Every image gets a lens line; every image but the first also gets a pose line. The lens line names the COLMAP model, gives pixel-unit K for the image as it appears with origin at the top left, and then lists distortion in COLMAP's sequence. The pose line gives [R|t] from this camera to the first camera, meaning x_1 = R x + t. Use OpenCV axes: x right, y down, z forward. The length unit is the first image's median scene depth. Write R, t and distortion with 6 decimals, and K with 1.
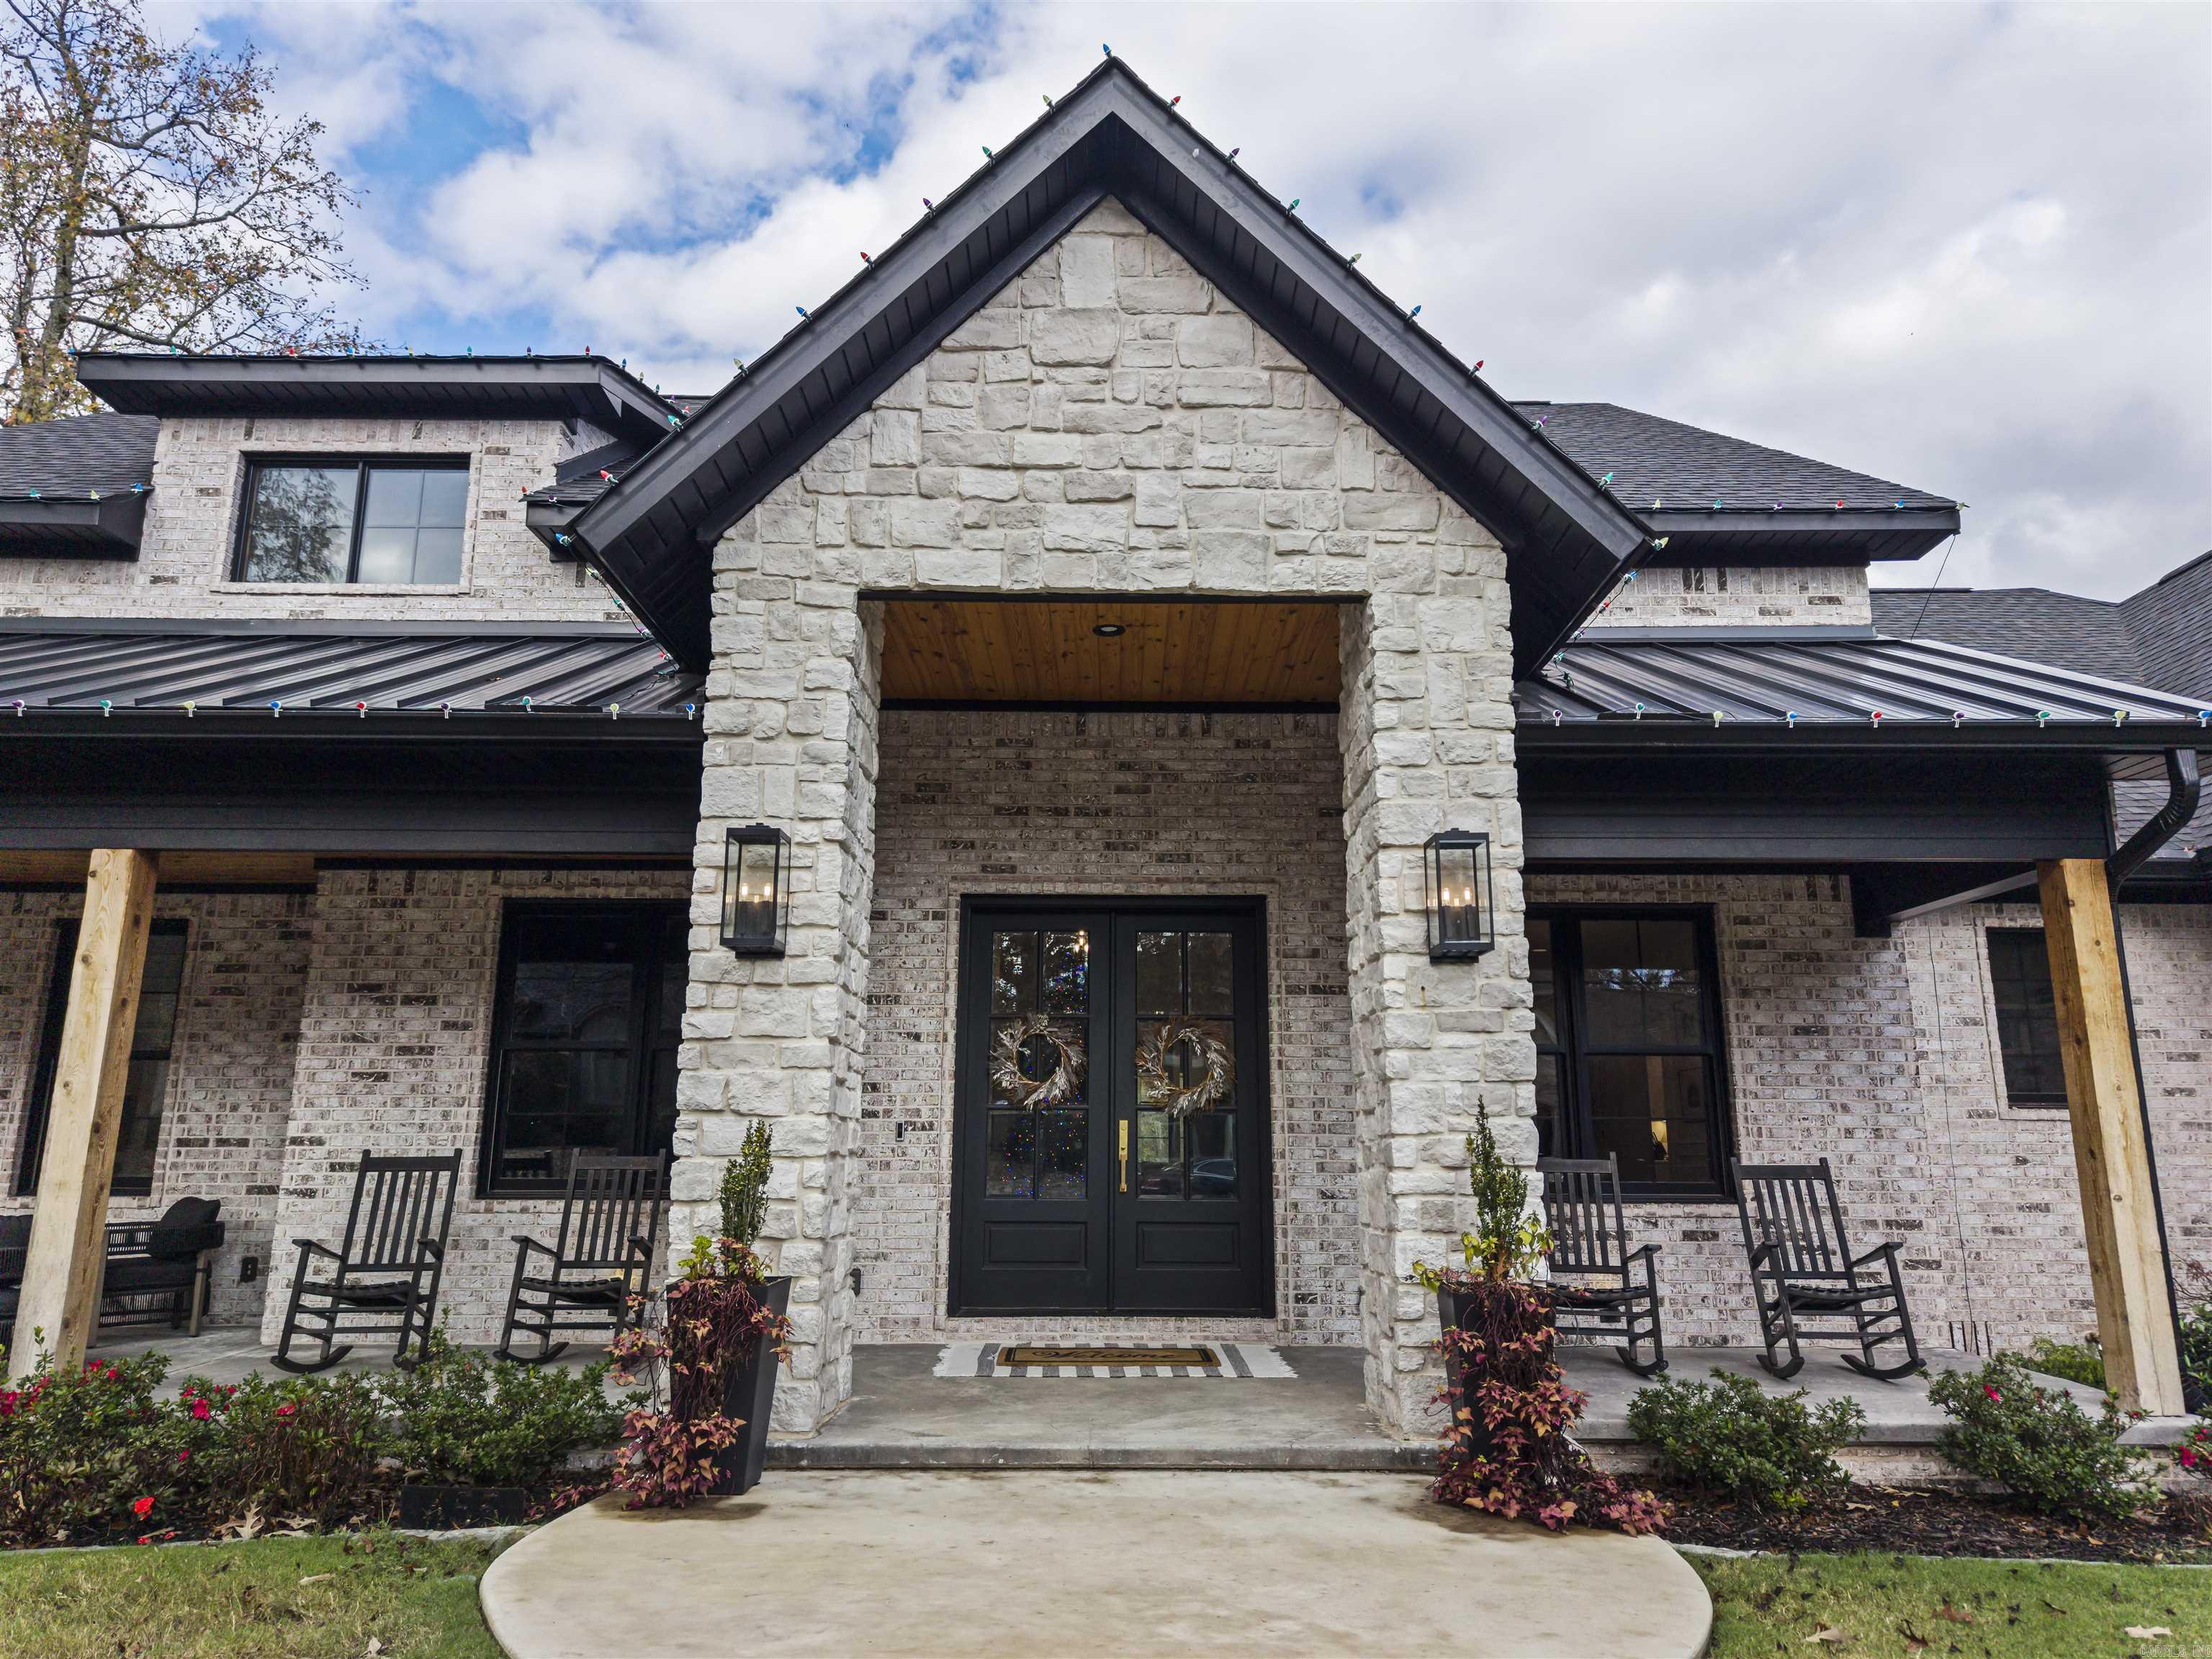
lens RADIAL K [[1519.6, 0, 1089.7], [0, 1519.6, 829.3], [0, 0, 1]] dist [0.022162, -0.003447]
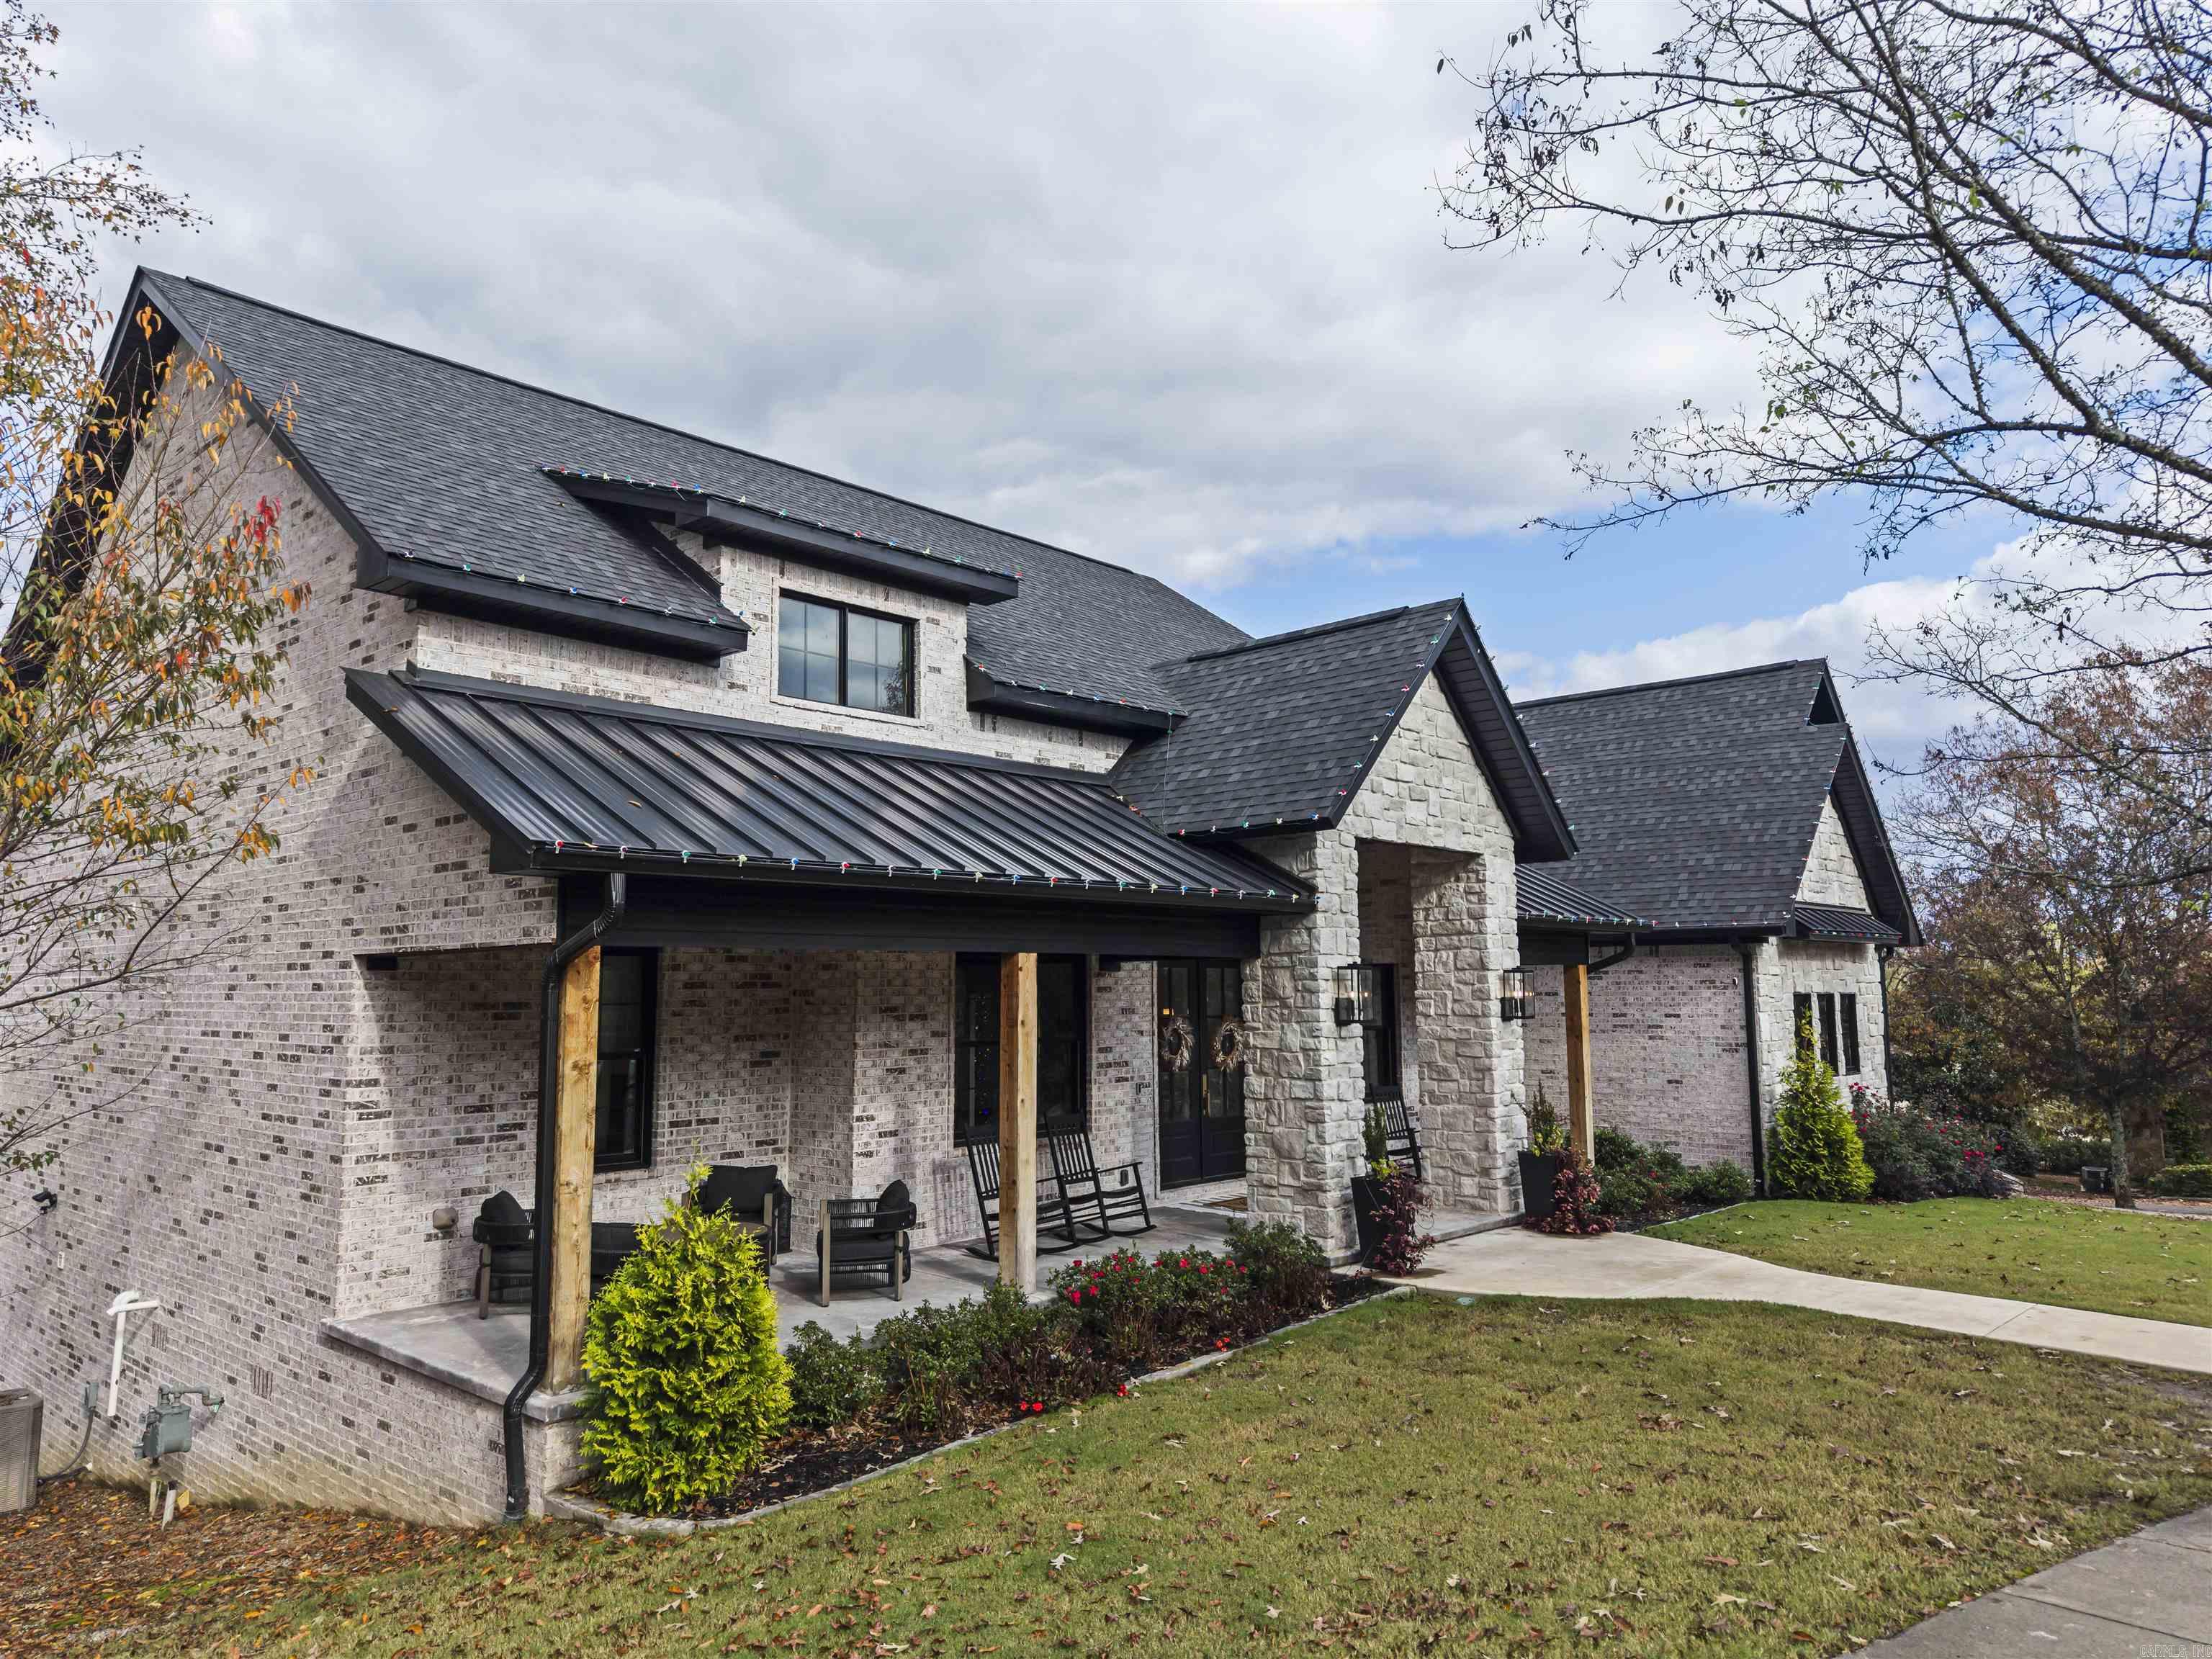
lens RADIAL K [[1505.5, 0, 1148.5], [0, 1505.5, 831.3], [0, 0, 1]] dist [0.132649, -0.152797]
pose [[0.668865, 0.071622, 0.739926, -1.771101], [-0.149545, 0.987963, 0.039553, -0.198671], [-0.728187, -0.137108, 0.671525, -0.140678]]
